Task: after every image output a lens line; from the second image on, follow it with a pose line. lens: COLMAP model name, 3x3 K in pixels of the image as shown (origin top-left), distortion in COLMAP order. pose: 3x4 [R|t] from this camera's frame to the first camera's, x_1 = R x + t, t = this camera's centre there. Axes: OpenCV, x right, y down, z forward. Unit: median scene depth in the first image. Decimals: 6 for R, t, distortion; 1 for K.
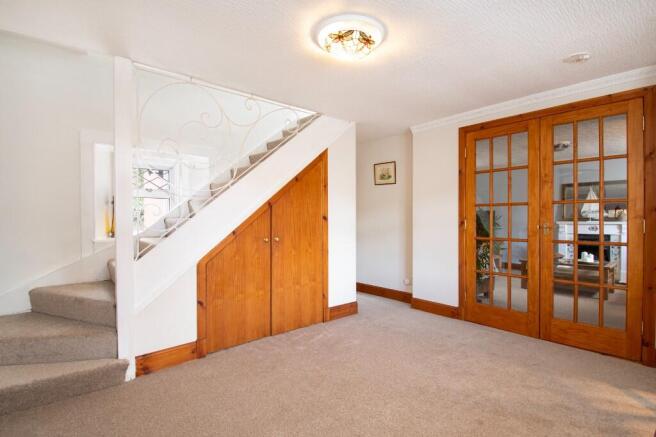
lens RADIAL K [[313.9, 0, 329.0], [0, 313.9, 221.1], [0, 0, 1]] dist [0.023618, -0.000053]
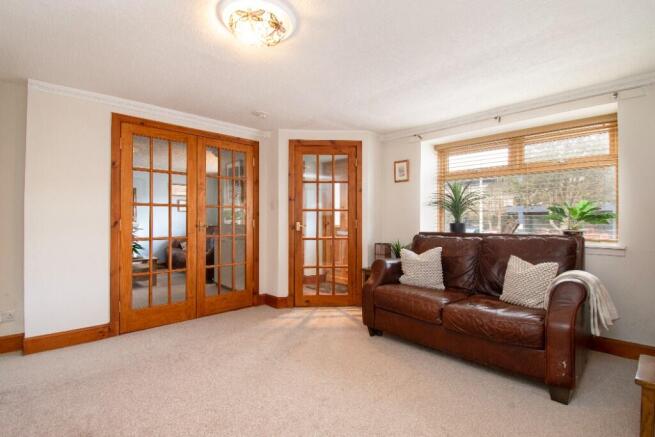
lens RADIAL K [[313.5, 0, 329.1], [0, 313.5, 218.6], [0, 0, 1]] dist [0.023618, -0.000053]
pose [[-0.002264, 0.008492, 0.999961, -0.486885], [0.008533, 0.999928, -0.008473, 0.005606], [-0.999961, 0.008513, -0.002336, 0.448780]]
